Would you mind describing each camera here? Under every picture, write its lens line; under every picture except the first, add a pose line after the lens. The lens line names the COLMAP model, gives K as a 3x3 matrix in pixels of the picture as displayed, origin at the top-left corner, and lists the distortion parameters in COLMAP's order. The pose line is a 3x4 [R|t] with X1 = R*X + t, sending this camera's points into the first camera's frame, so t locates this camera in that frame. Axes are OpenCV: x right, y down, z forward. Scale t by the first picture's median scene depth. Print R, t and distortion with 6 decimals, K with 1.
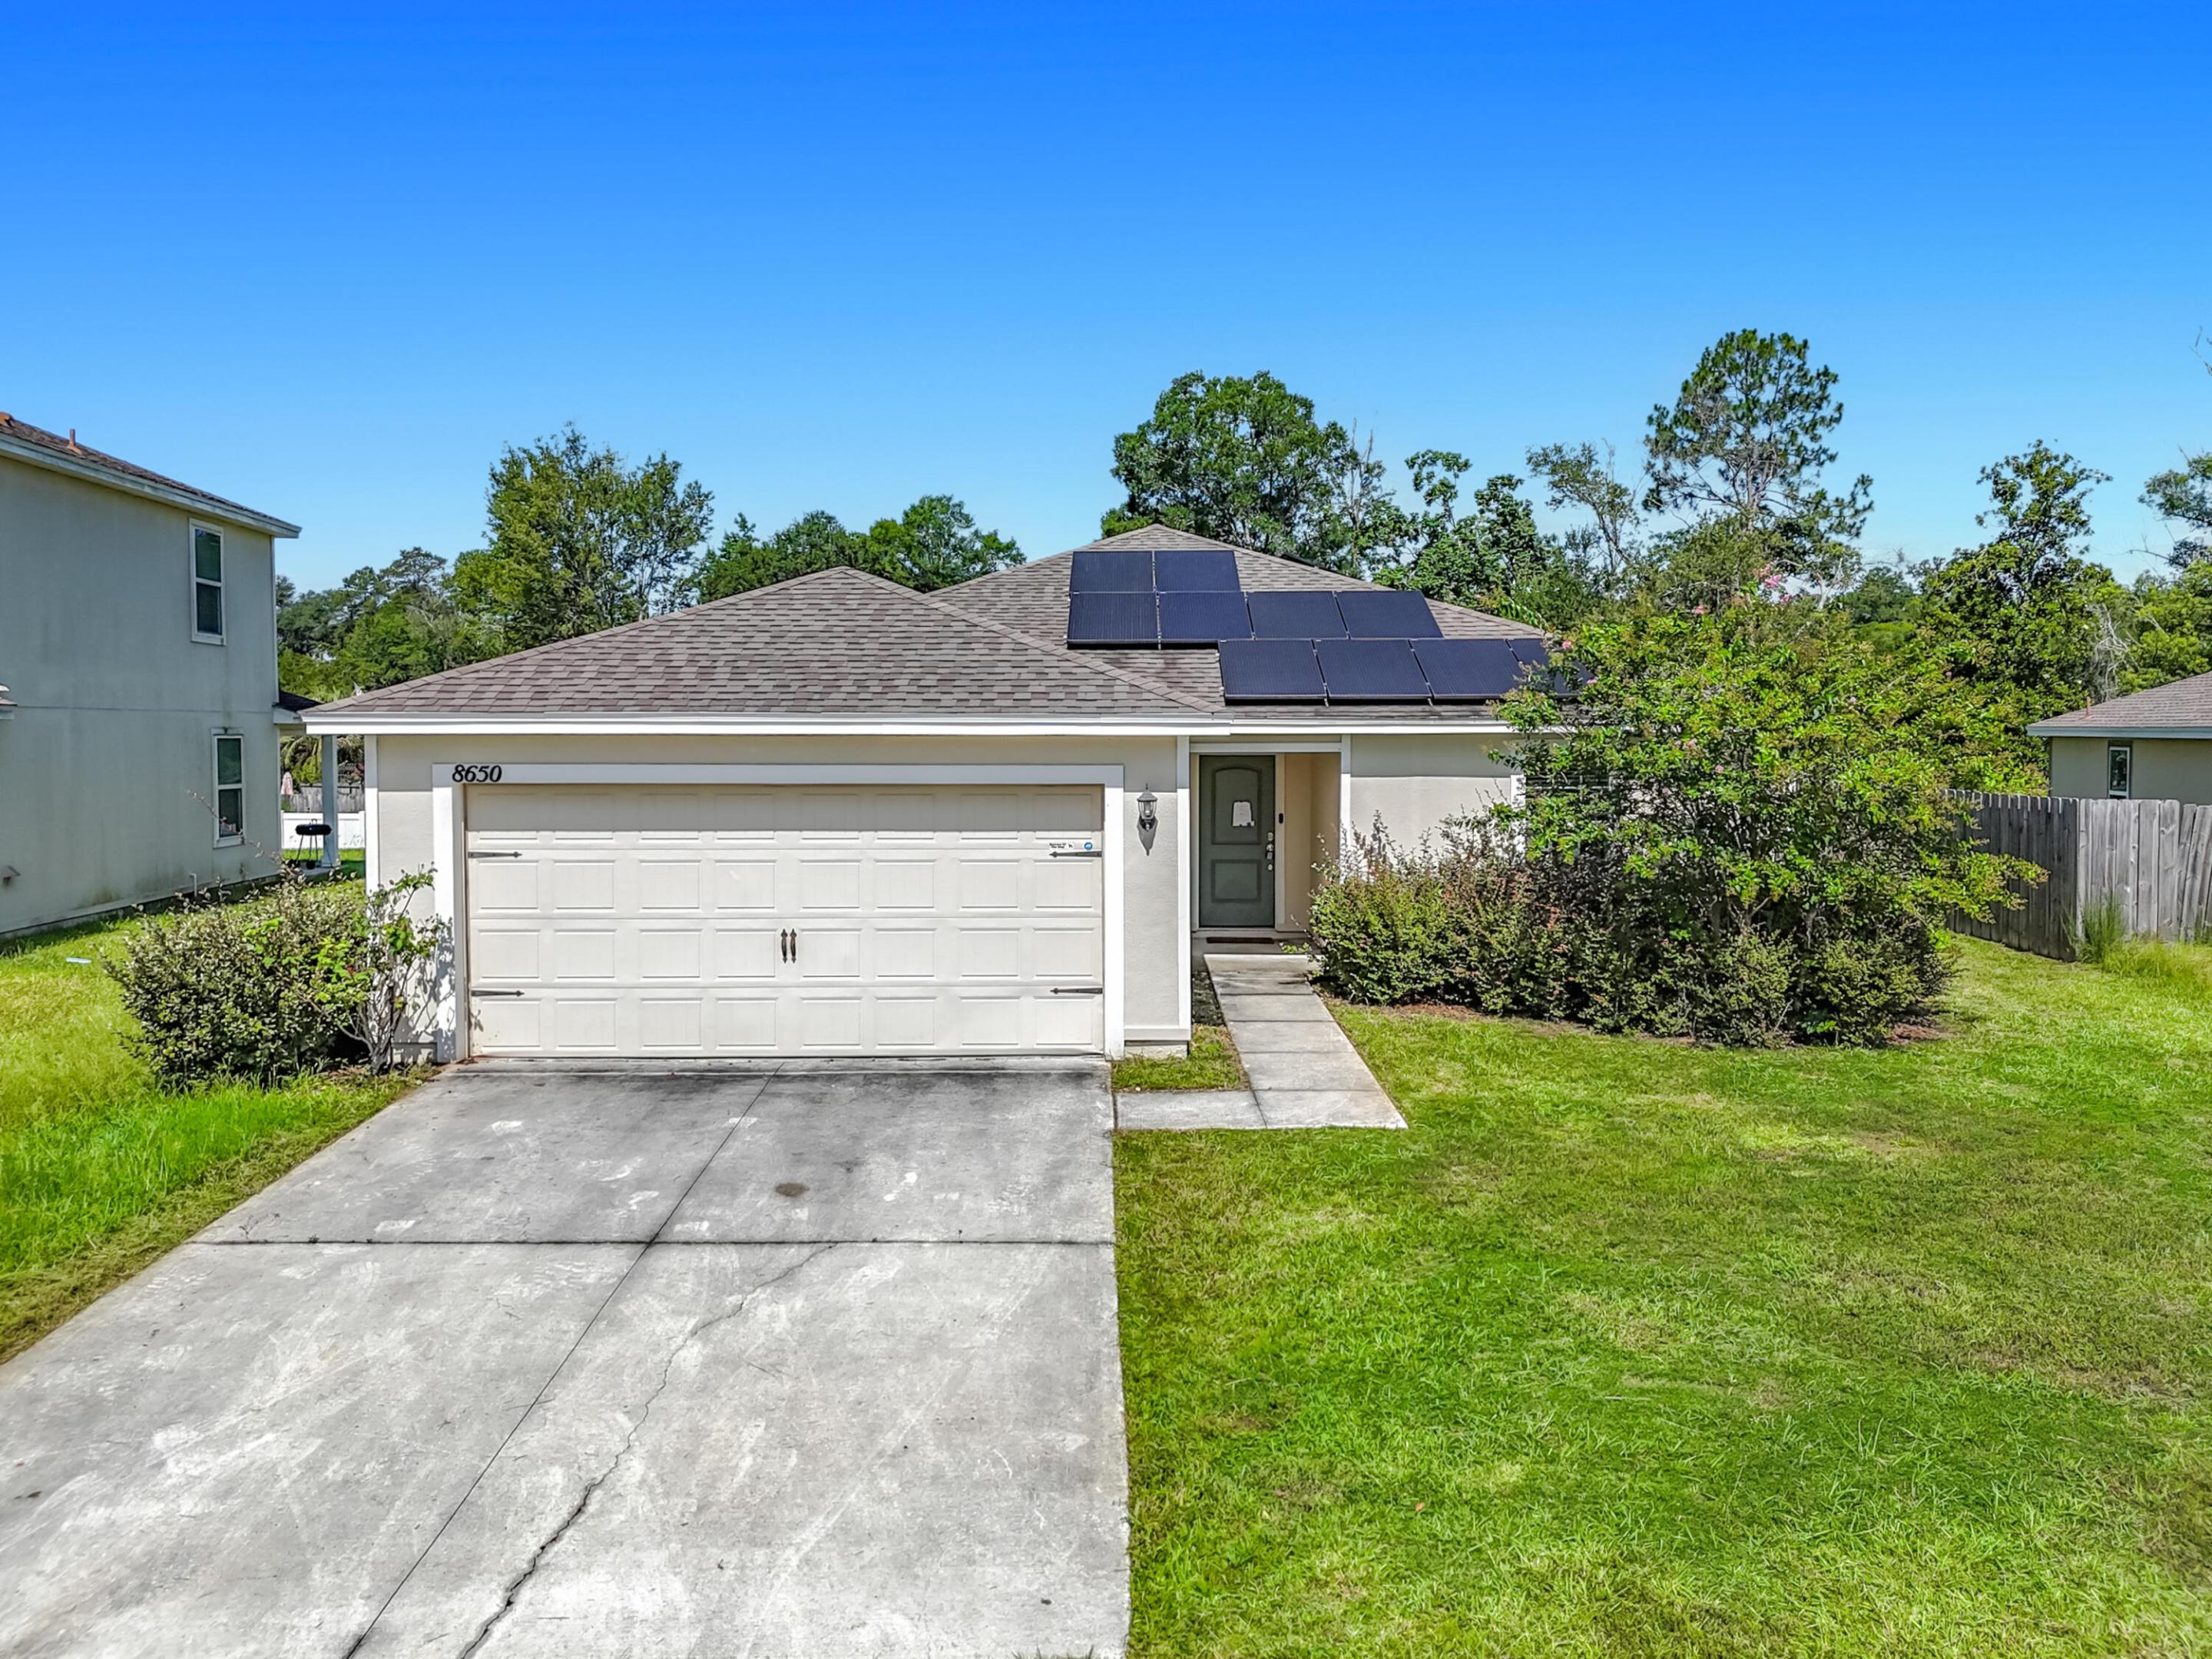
lens RADIAL K [[1605.7, 0, 1106.0], [0, 1605.7, 829.5], [0, 0, 1]] dist [0.050772, -0.092180]
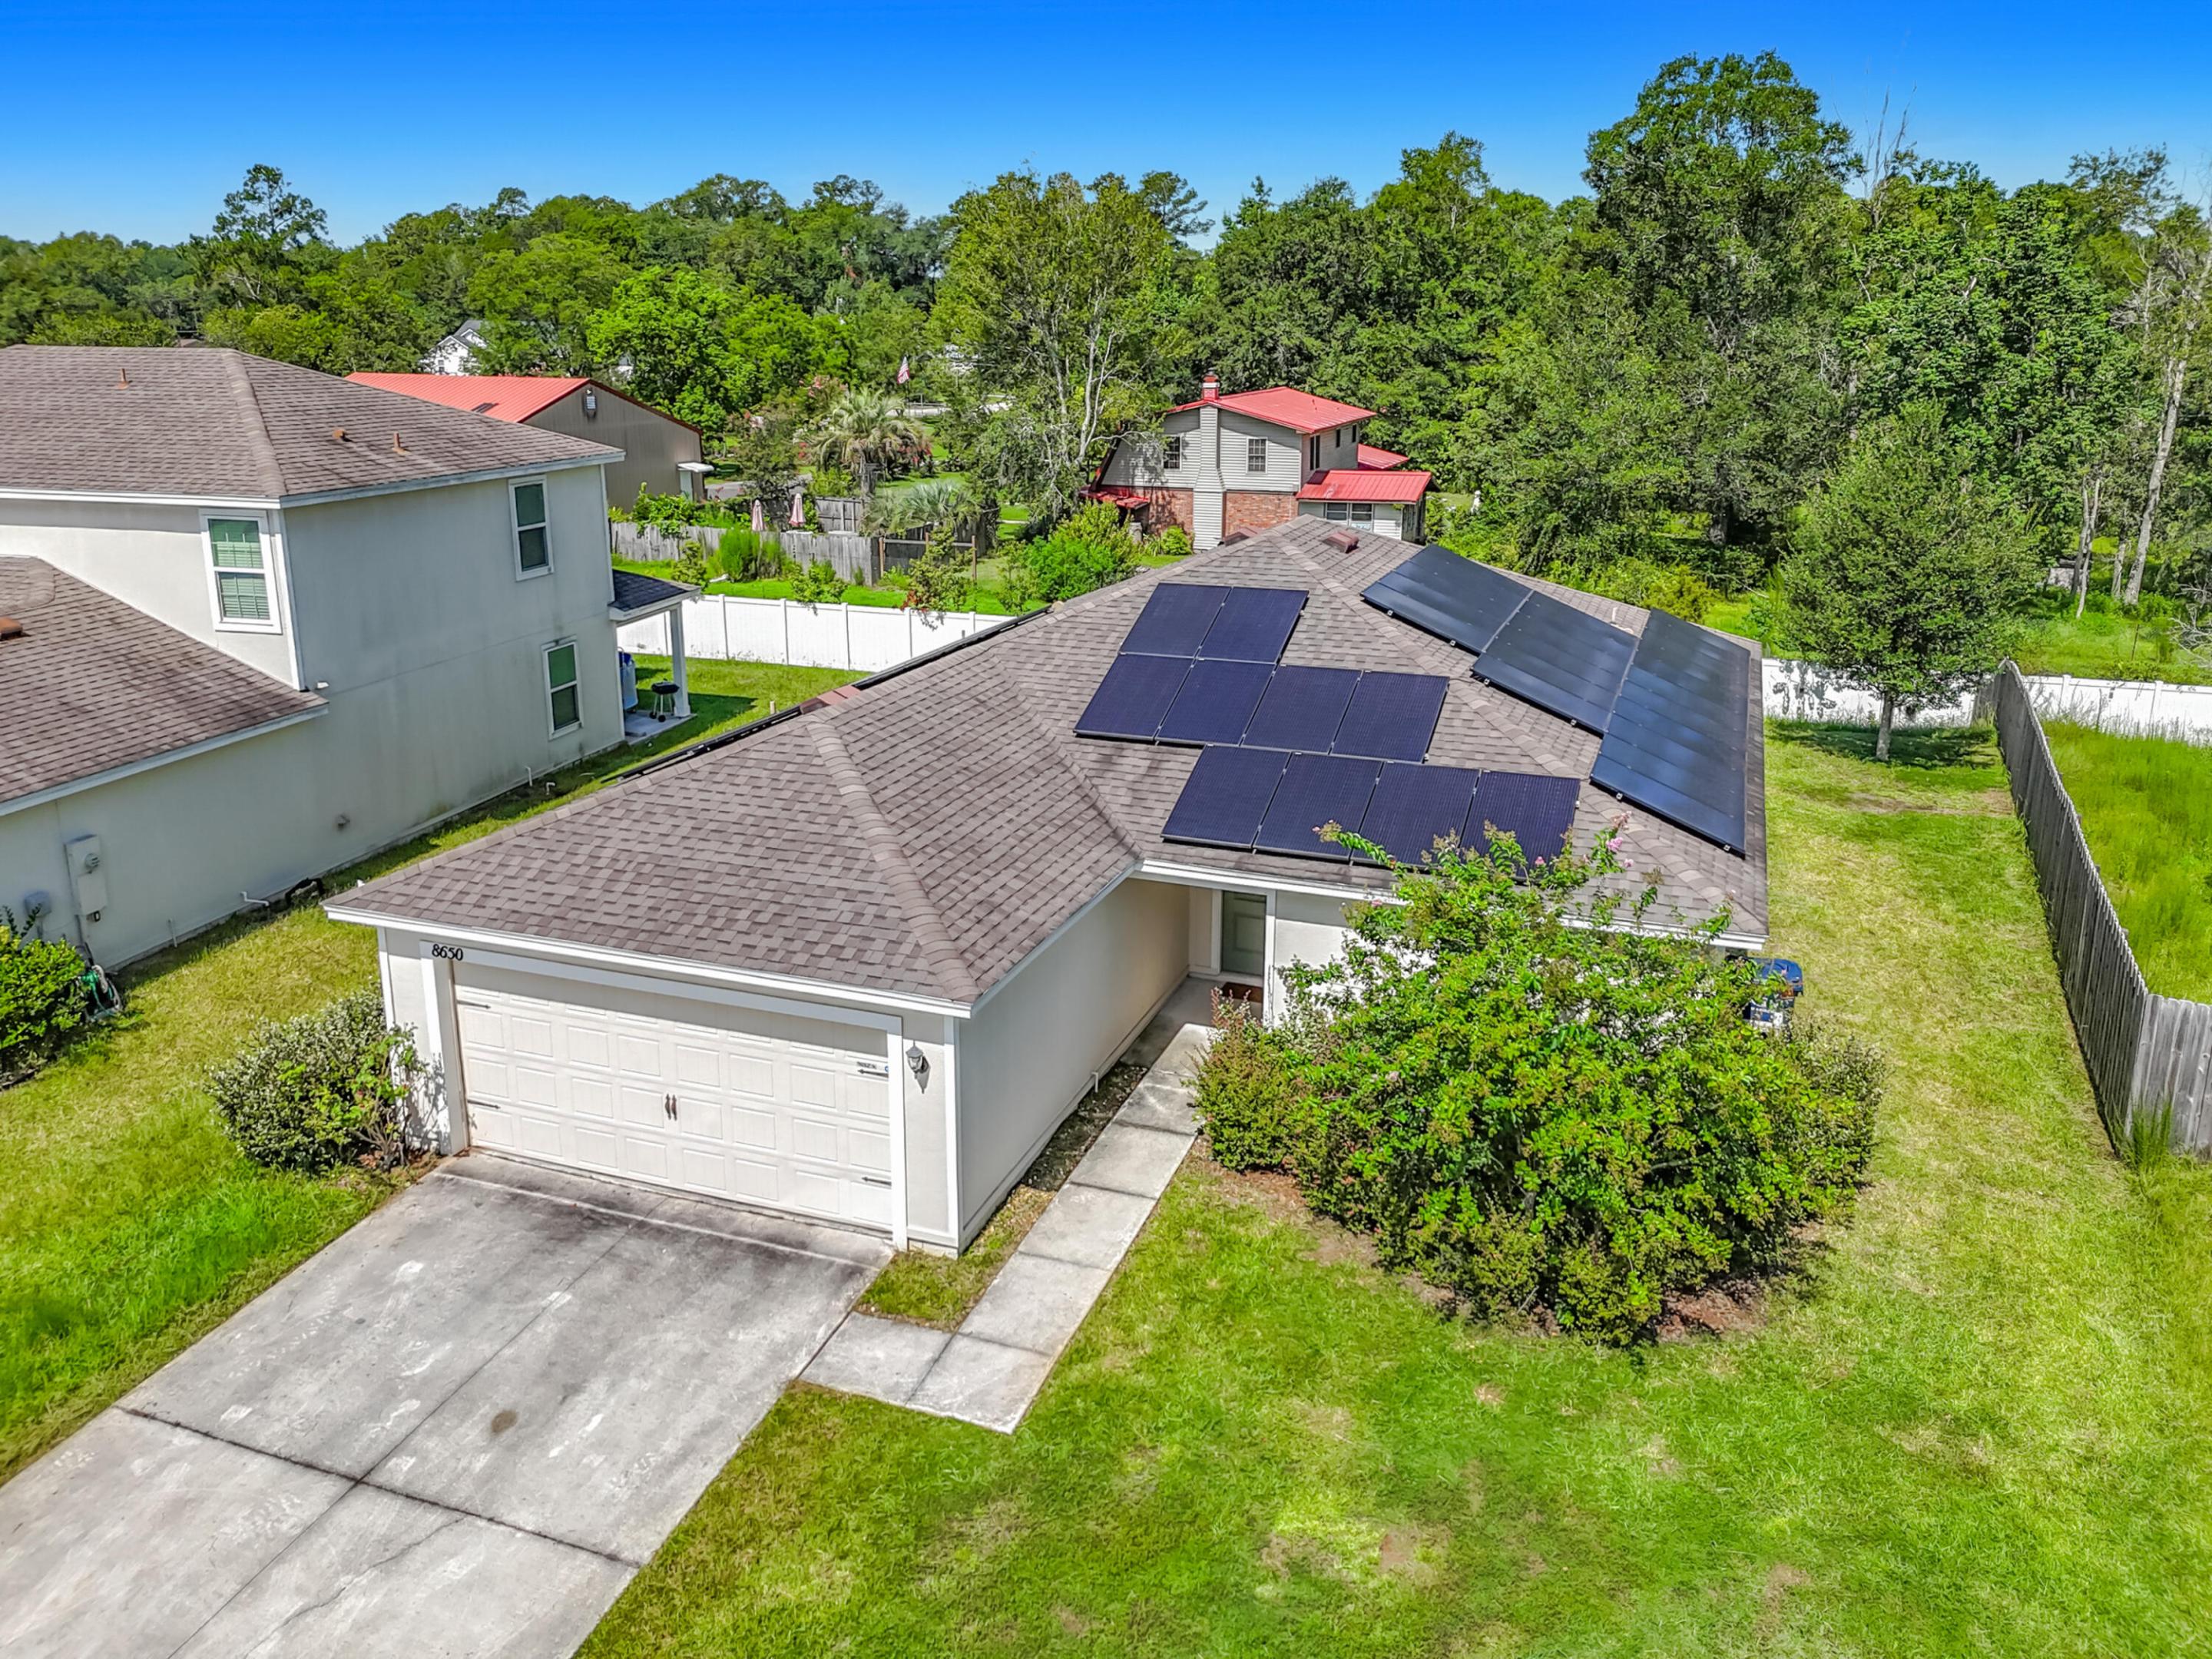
lens RADIAL K [[1531.3, 0, 1062.2], [0, 1531.3, 821.0], [0, 0, 1]] dist [0.058864, -0.052663]
pose [[0.943157, 0.093203, -0.319010, 0.445893], [-0.026380, 0.977838, 0.207696, -0.399426], [0.331298, -0.187474, 0.924713, 0.048311]]
